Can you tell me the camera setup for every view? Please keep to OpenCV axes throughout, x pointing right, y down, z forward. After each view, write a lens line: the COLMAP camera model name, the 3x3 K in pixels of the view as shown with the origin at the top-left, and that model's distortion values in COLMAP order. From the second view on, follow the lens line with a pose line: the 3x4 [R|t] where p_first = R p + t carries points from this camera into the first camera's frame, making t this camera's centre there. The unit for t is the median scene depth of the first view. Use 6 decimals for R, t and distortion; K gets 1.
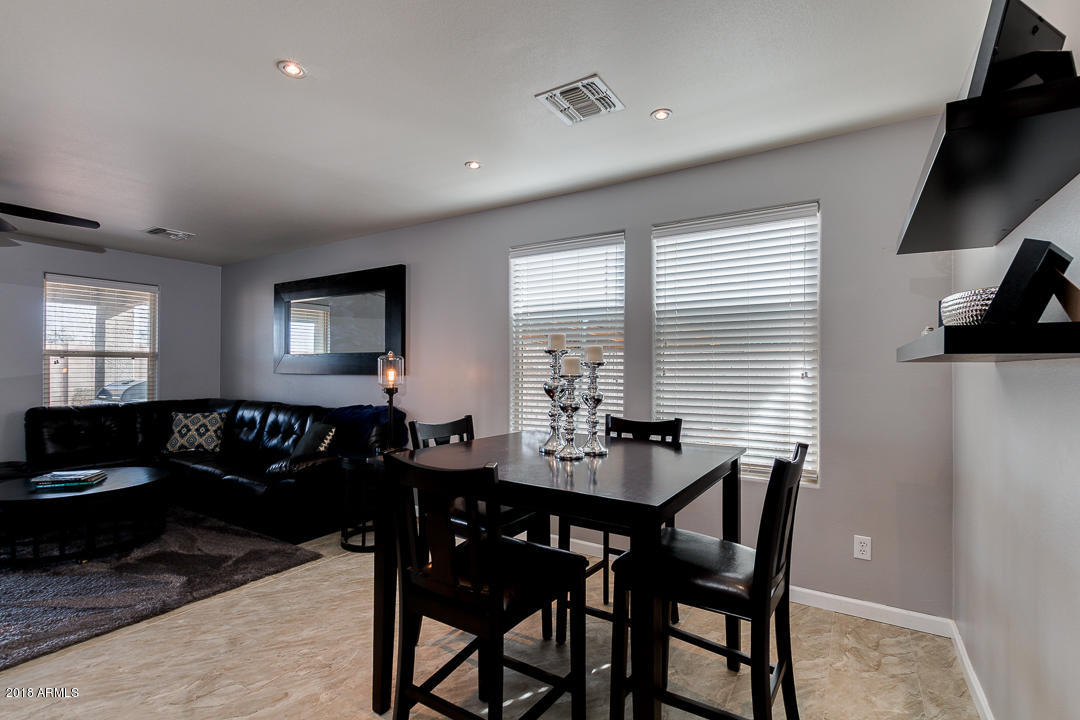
lens RADIAL K [[490.0, 0, 543.3], [0, 490.0, 359.5], [0, 0, 1]] dist [0.020558, 0.000451]
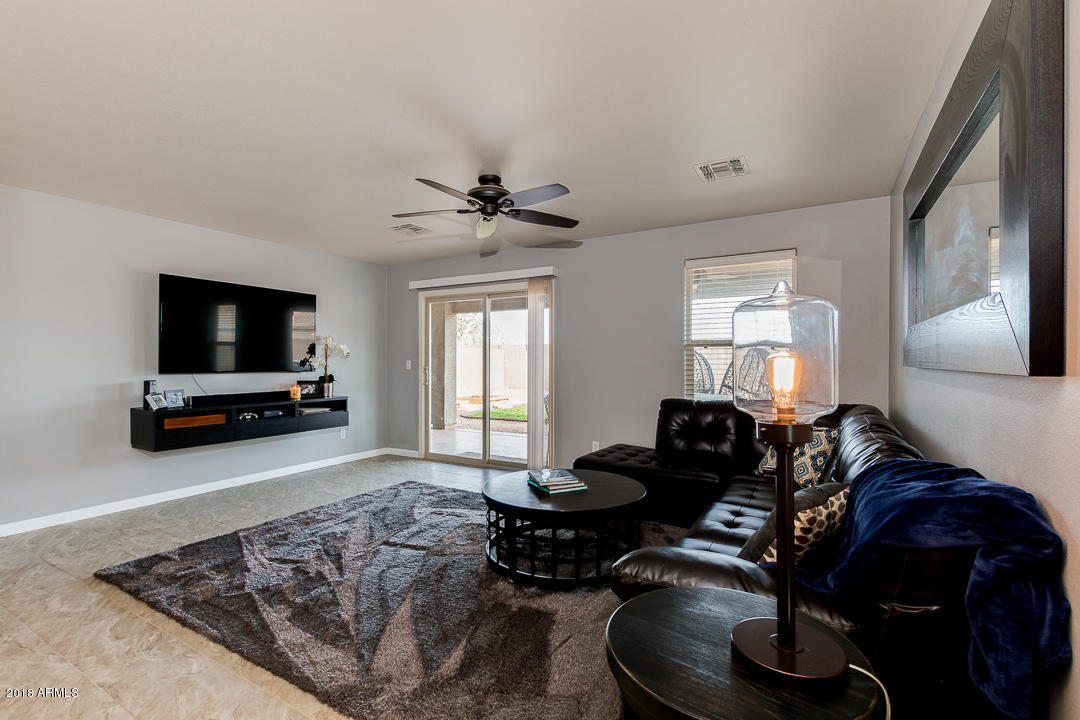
lens RADIAL K [[490.0, 0, 540.6], [0, 490.0, 361.5], [0, 0, 1]] dist [0.020558, 0.000451]
pose [[0.038381, -0.002074, -0.999261, -0.044769], [0.009396, 0.999954, -0.001715, 0.020218], [0.999219, -0.009323, 0.038399, 0.643767]]
